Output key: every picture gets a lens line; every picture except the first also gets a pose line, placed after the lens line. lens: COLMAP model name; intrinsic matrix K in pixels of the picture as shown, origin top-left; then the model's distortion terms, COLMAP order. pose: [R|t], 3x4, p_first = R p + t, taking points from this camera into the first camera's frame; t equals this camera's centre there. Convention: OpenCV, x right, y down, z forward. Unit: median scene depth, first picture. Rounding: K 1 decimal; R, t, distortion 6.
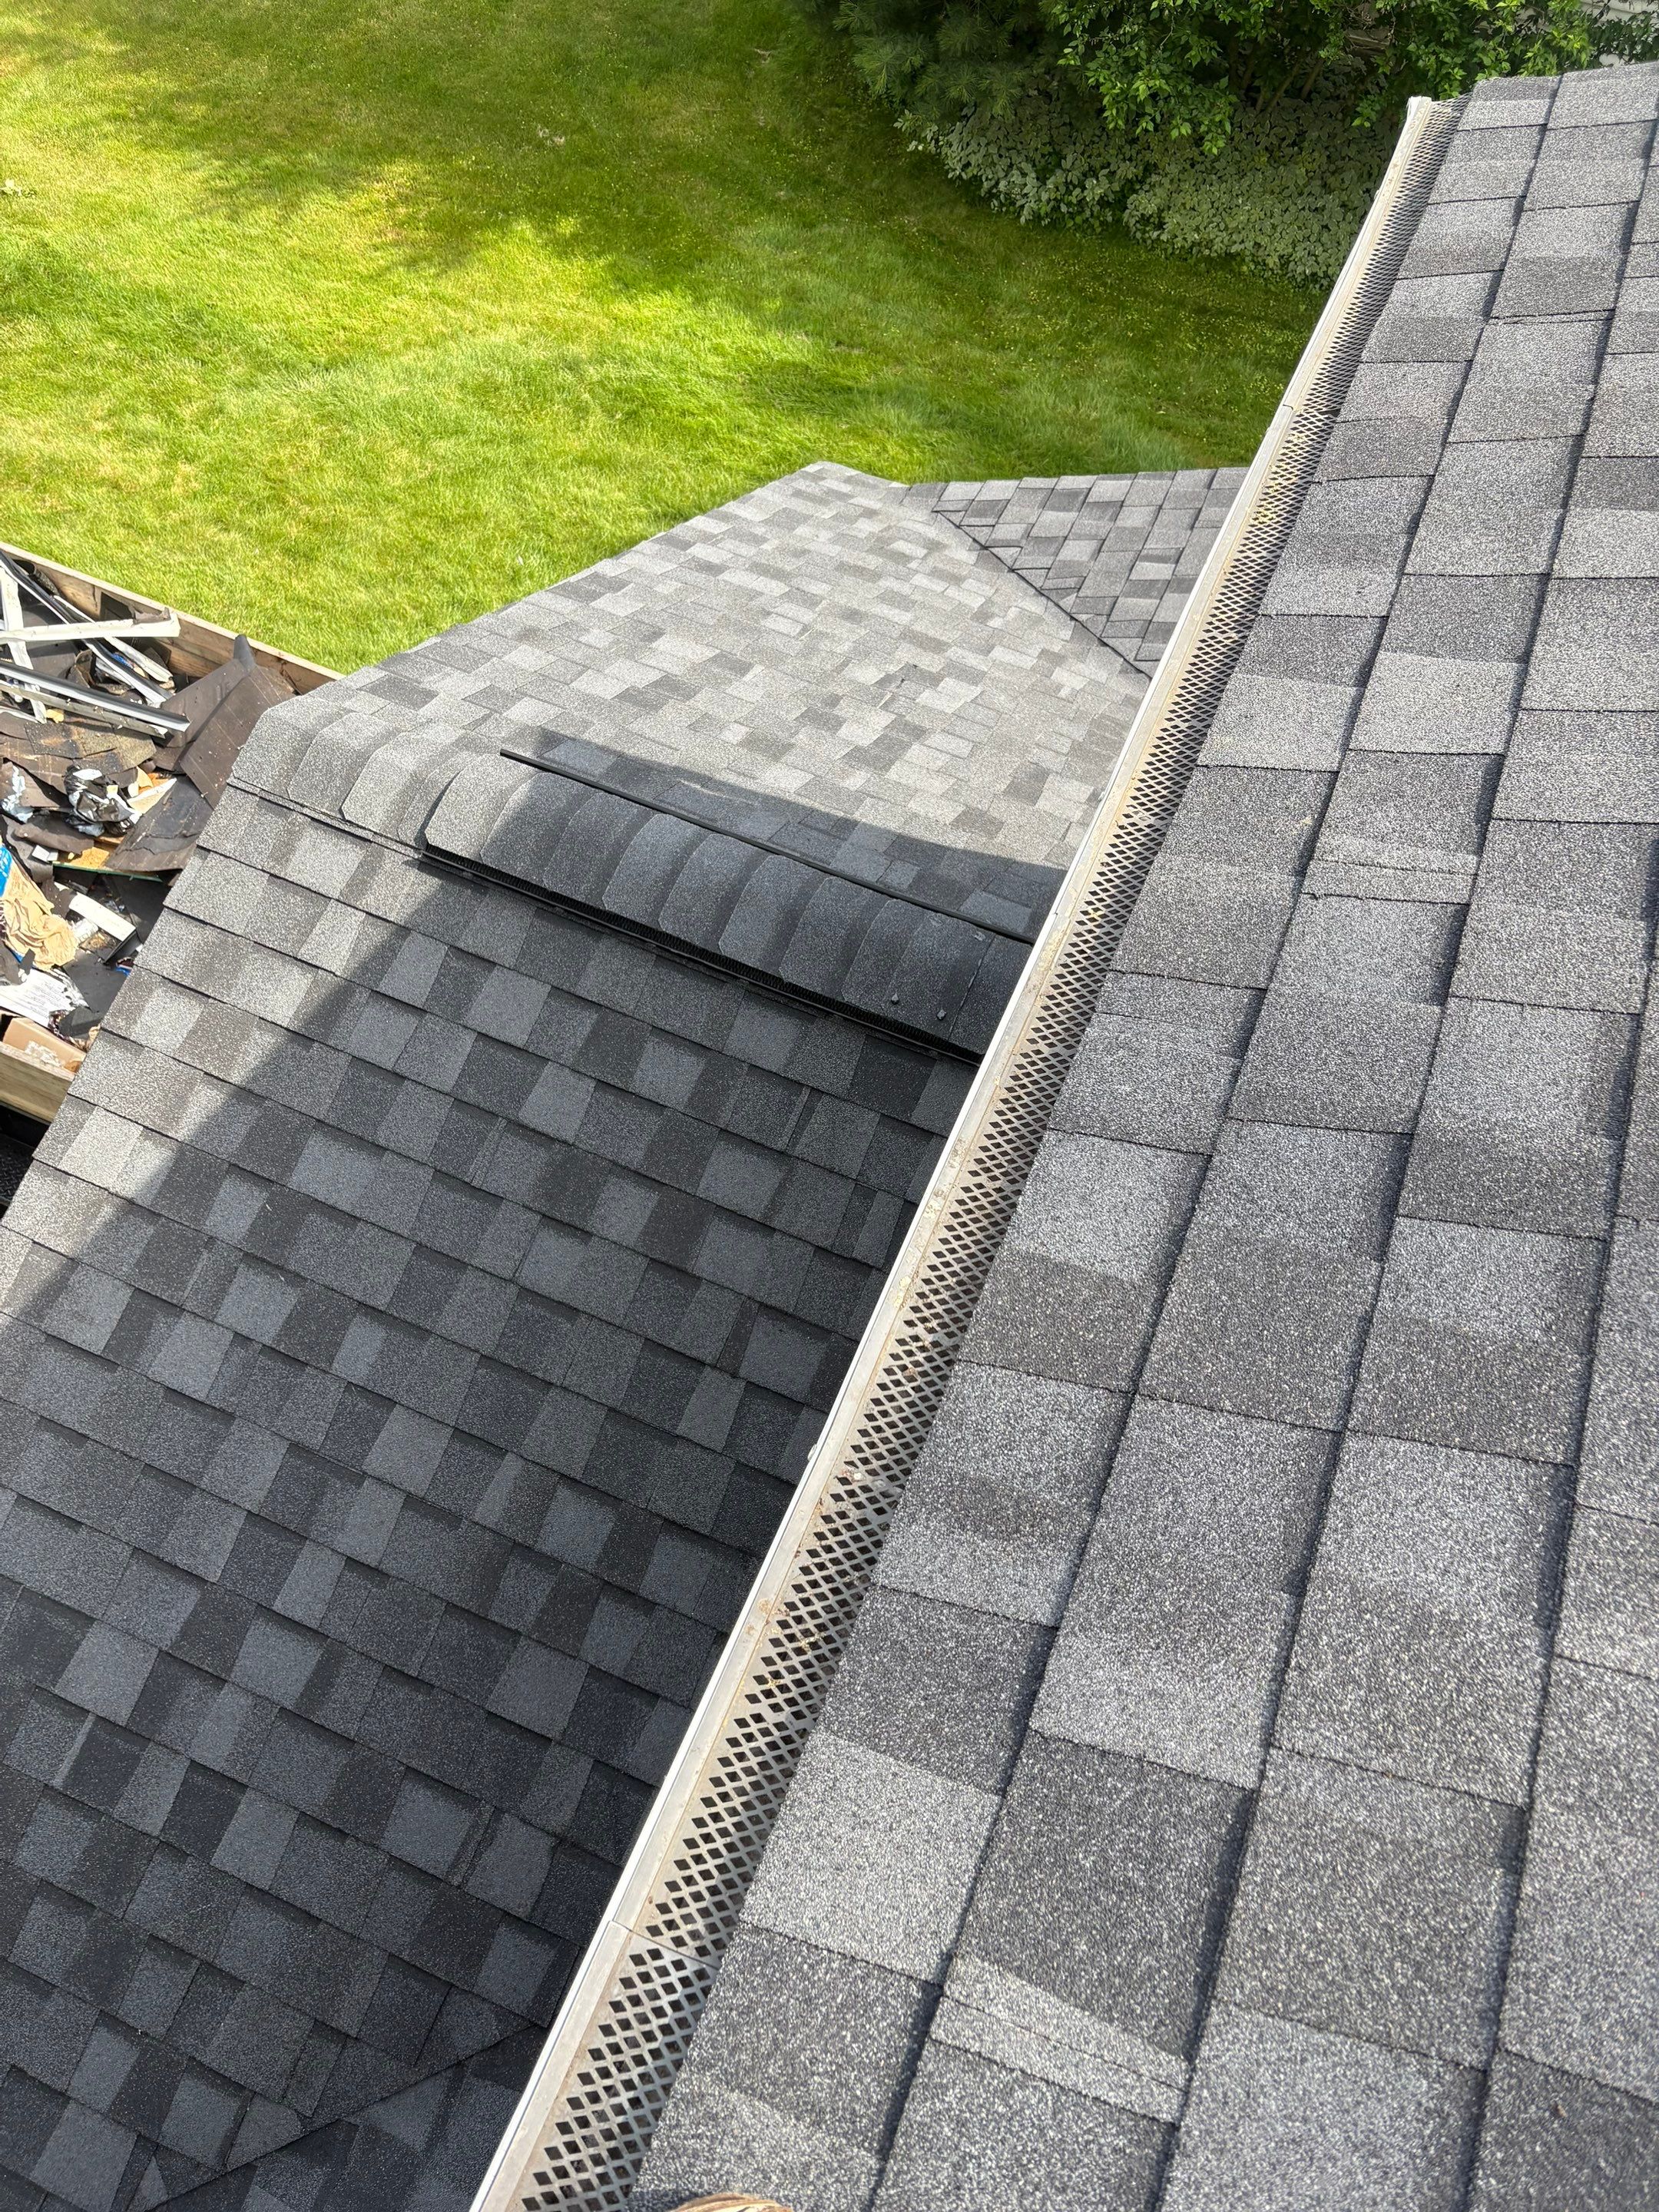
lens RADIAL K [[1645.2, 0, 829.5], [0, 1645.2, 1106.0], [0, 0, 1]] dist [0.072412, -0.169258]
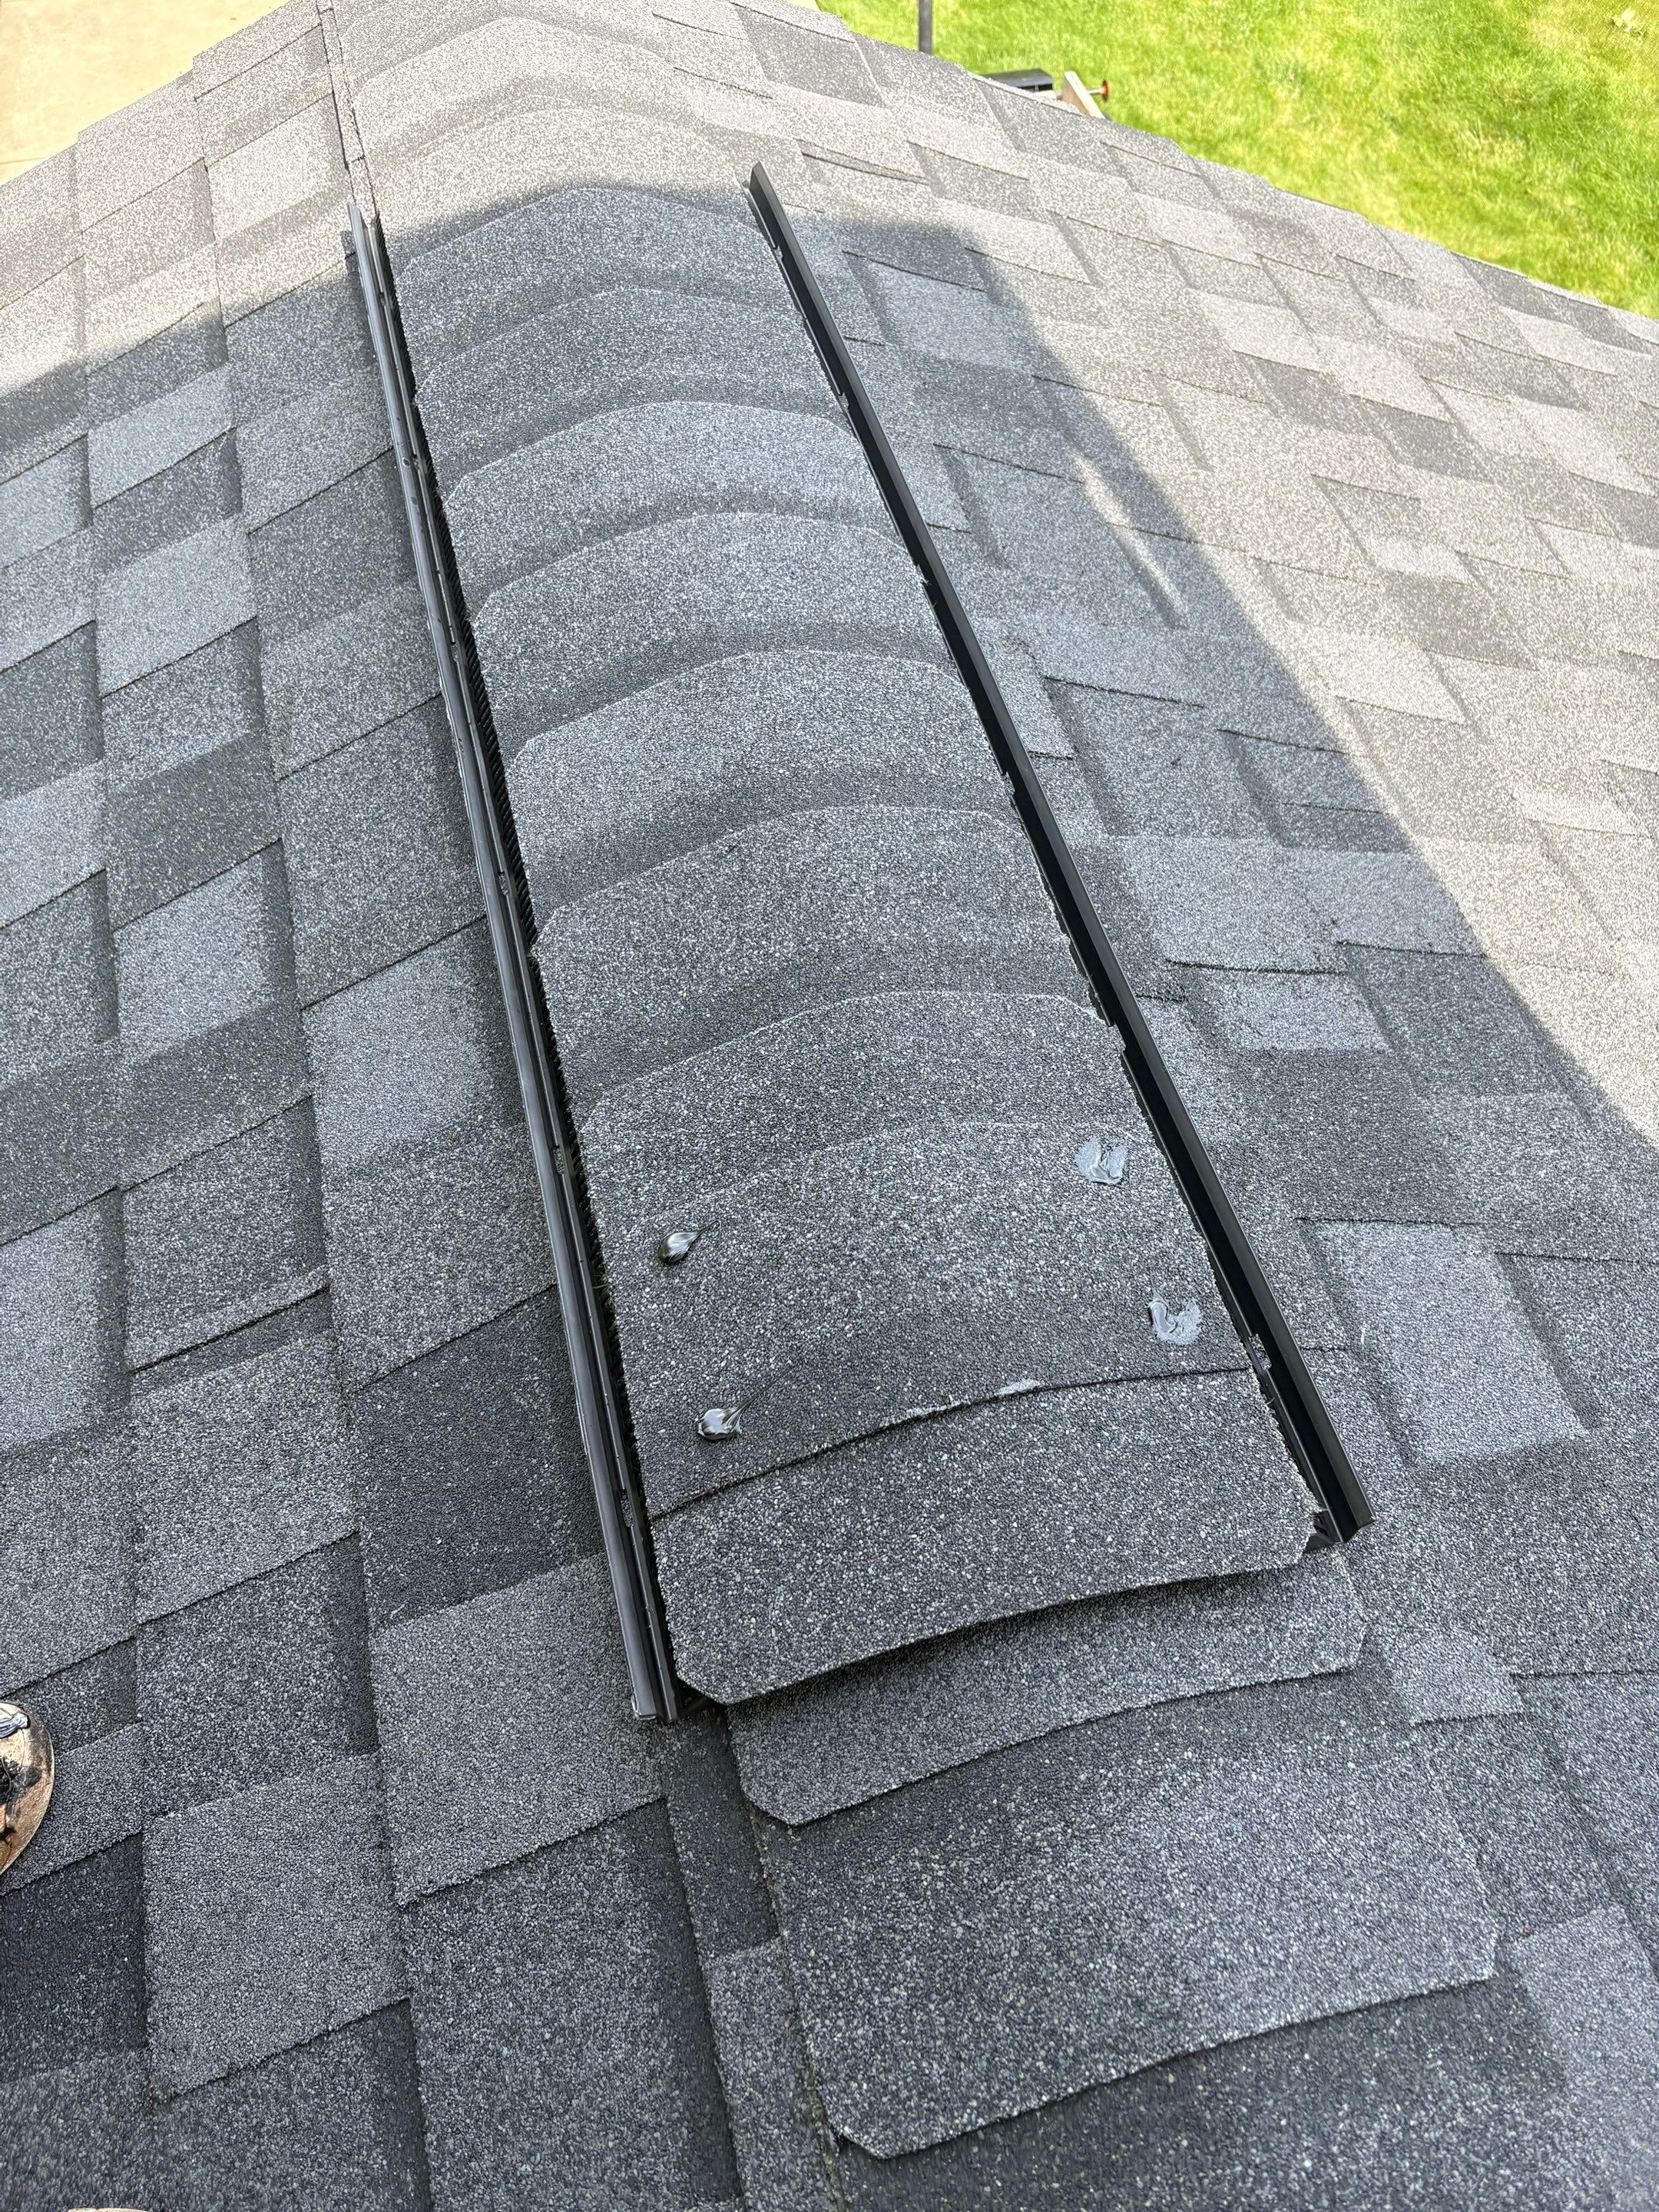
lens RADIAL K [[1693.0, 0, 829.5], [0, 1693.0, 1106.0], [0, 0, 1]] dist [0.007482, -0.052254]
pose [[0.580931, 0.614501, -0.533768, 0.169503], [-0.637533, 0.751213, 0.170971, -0.134096], [0.506035, 0.240972, 0.828167, 0.767350]]
